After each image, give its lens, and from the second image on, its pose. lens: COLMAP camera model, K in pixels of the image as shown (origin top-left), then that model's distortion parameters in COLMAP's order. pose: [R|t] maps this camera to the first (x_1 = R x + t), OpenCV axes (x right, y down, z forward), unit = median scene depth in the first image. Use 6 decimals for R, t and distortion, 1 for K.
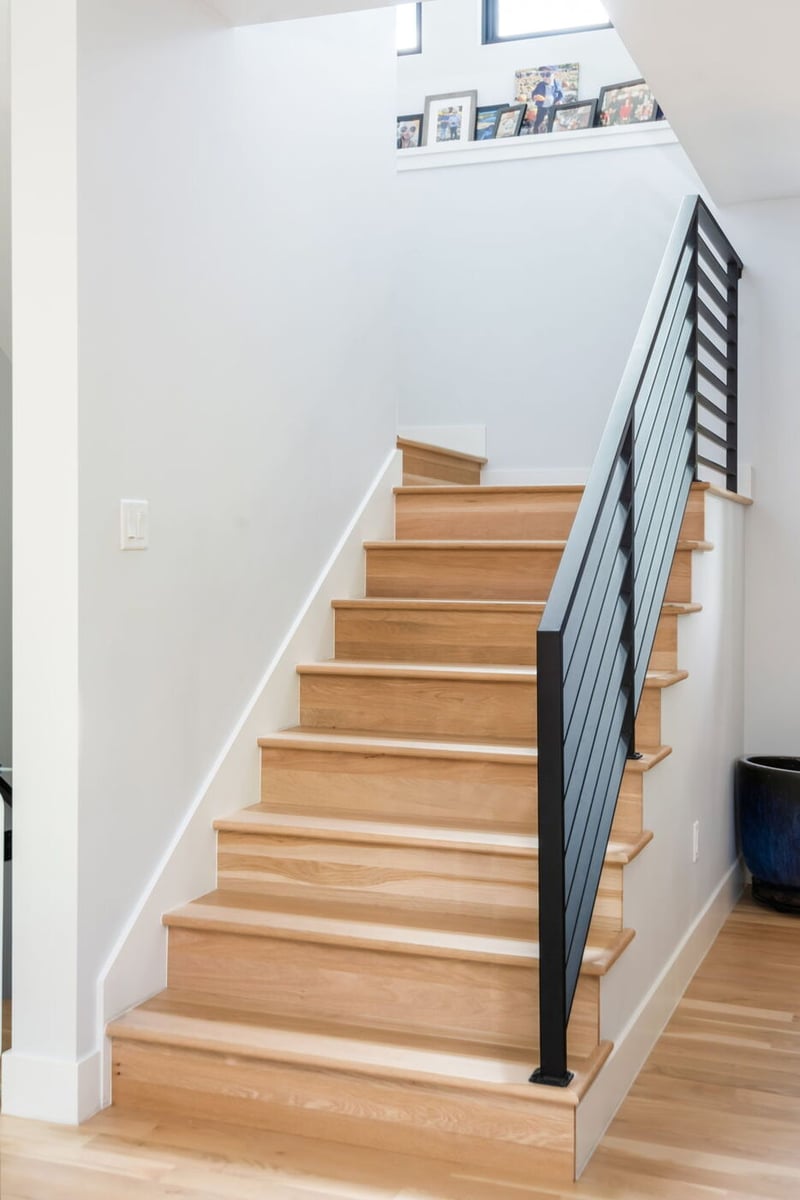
lens RADIAL K [[1346.1, 0, 400.0], [0, 1346.1, 600.0], [0, 0, 1]] dist [-0.009654, -0.015368]
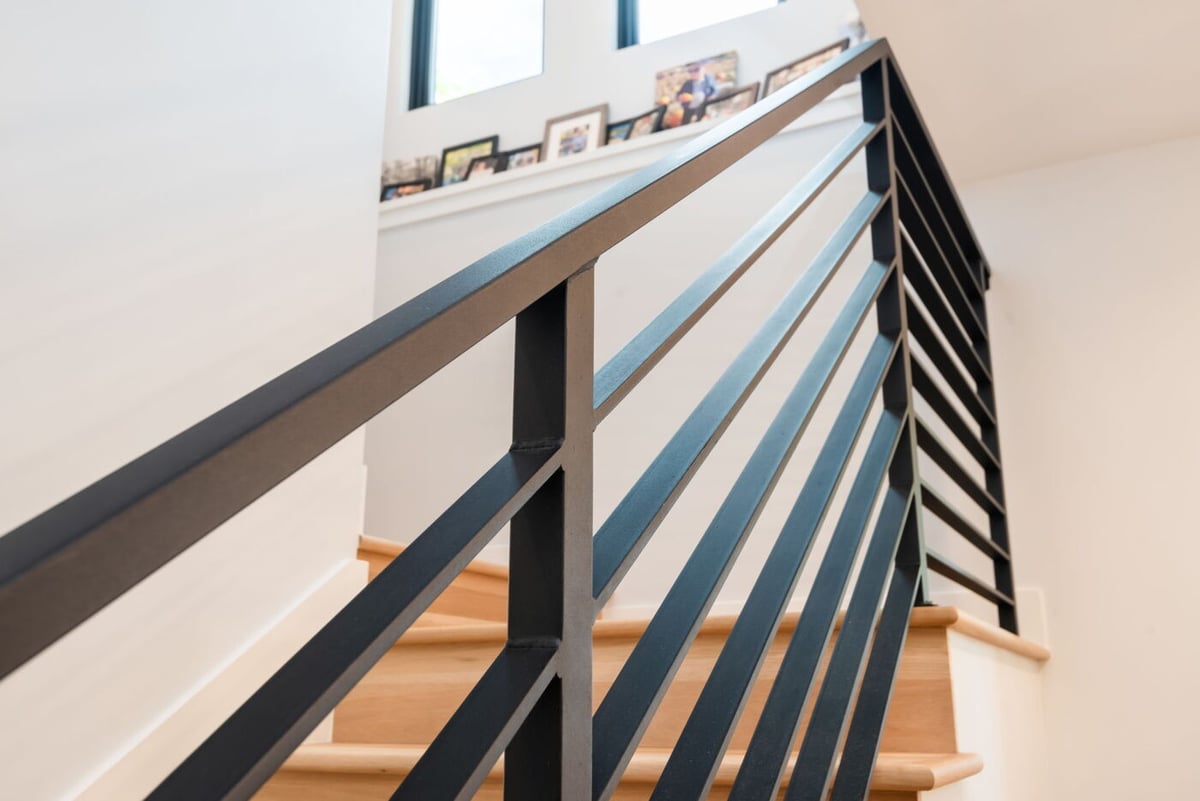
lens RADIAL K [[1141.2, 0, 609.2], [0, 1141.2, 402.9], [0, 0, 1]] dist [0.028480, -0.008021]
pose [[0.995973, -0.030256, -0.084393, 0.110018], [0.004561, 0.957214, -0.289346, -0.032446], [0.089537, 0.287796, 0.953497, 0.447114]]
